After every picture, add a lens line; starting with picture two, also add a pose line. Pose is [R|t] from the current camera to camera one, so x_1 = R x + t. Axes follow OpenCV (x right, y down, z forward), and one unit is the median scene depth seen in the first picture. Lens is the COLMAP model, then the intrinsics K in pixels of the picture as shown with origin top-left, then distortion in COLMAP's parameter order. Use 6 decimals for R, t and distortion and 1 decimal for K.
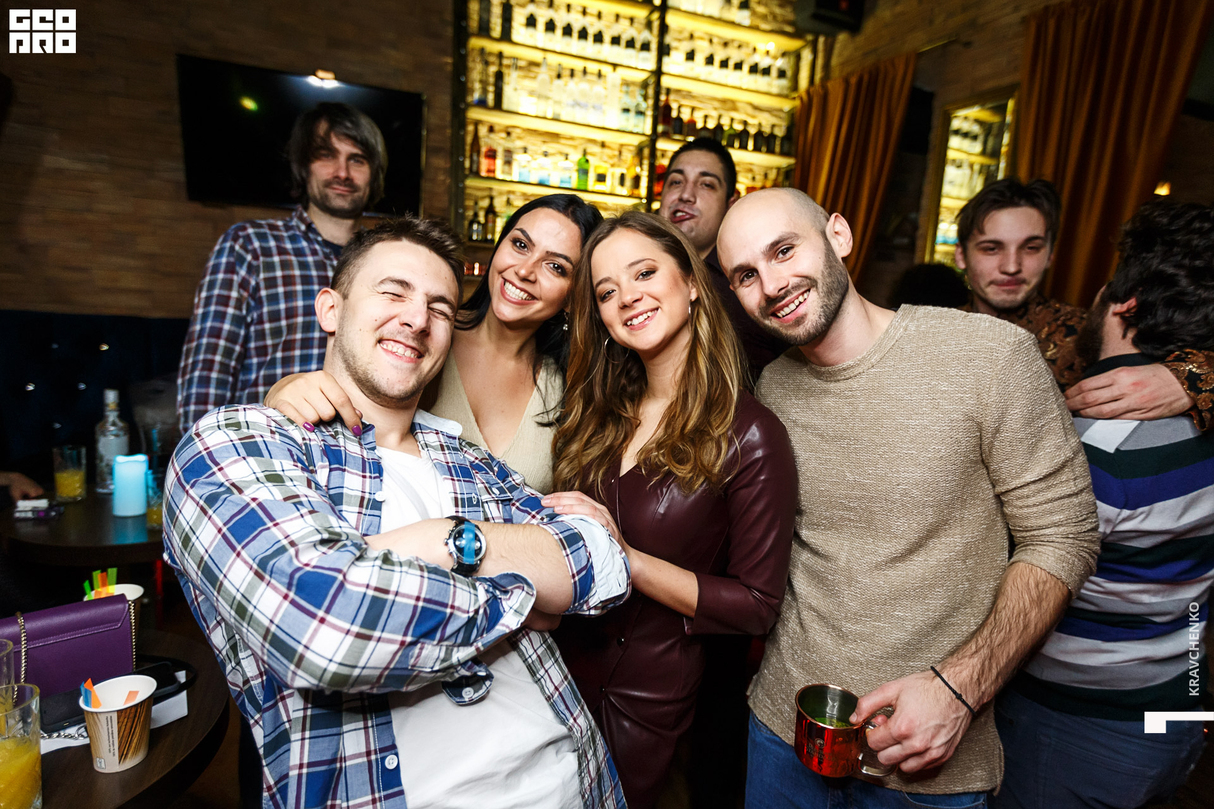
lens RADIAL K [[657.1, 0, 607.0], [0, 657.1, 404.5], [0, 0, 1]] dist [-0.003778, -0.000045]
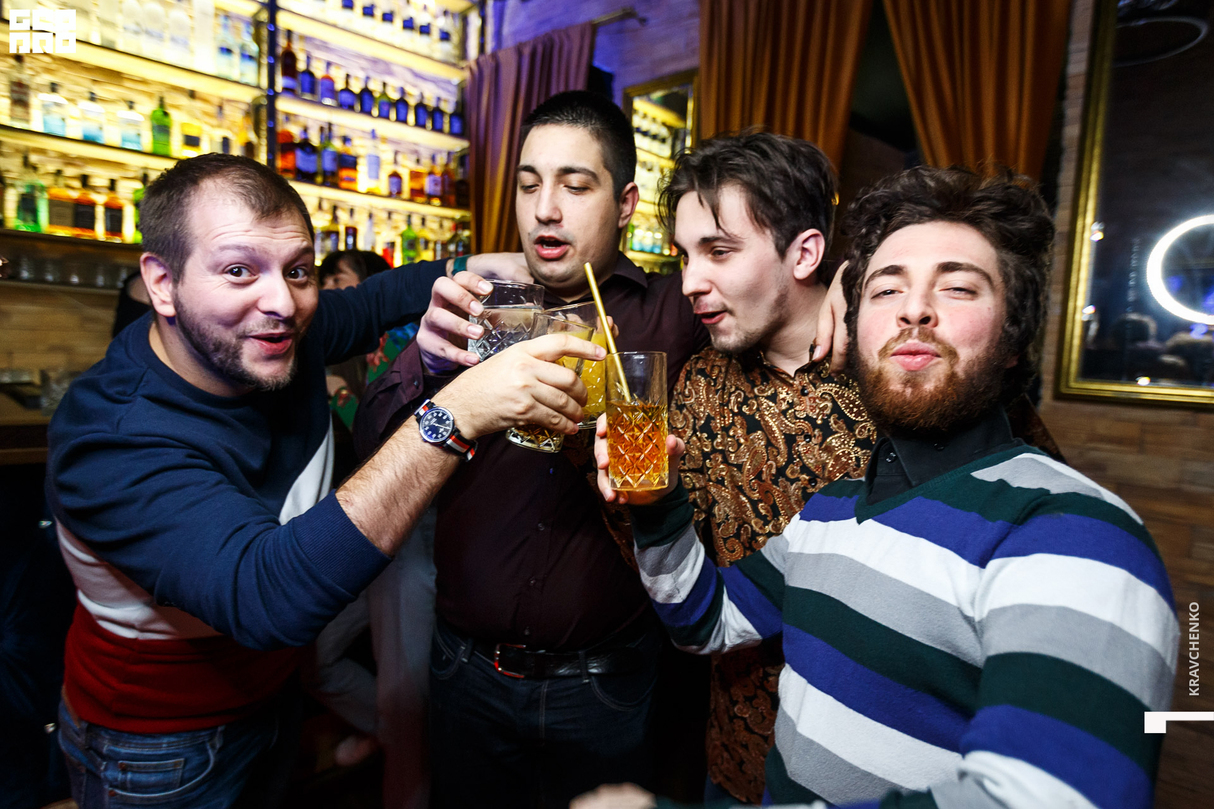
lens RADIAL K [[657.1, 0, 607.0], [0, 657.1, 404.5], [0, 0, 1]] dist [-0.003778, -0.000045]
pose [[0.925778, -0.055845, 0.373922, 0.123251], [0.065075, 0.997807, -0.012093, -0.023170], [-0.372426, 0.035528, 0.927382, 0.184796]]
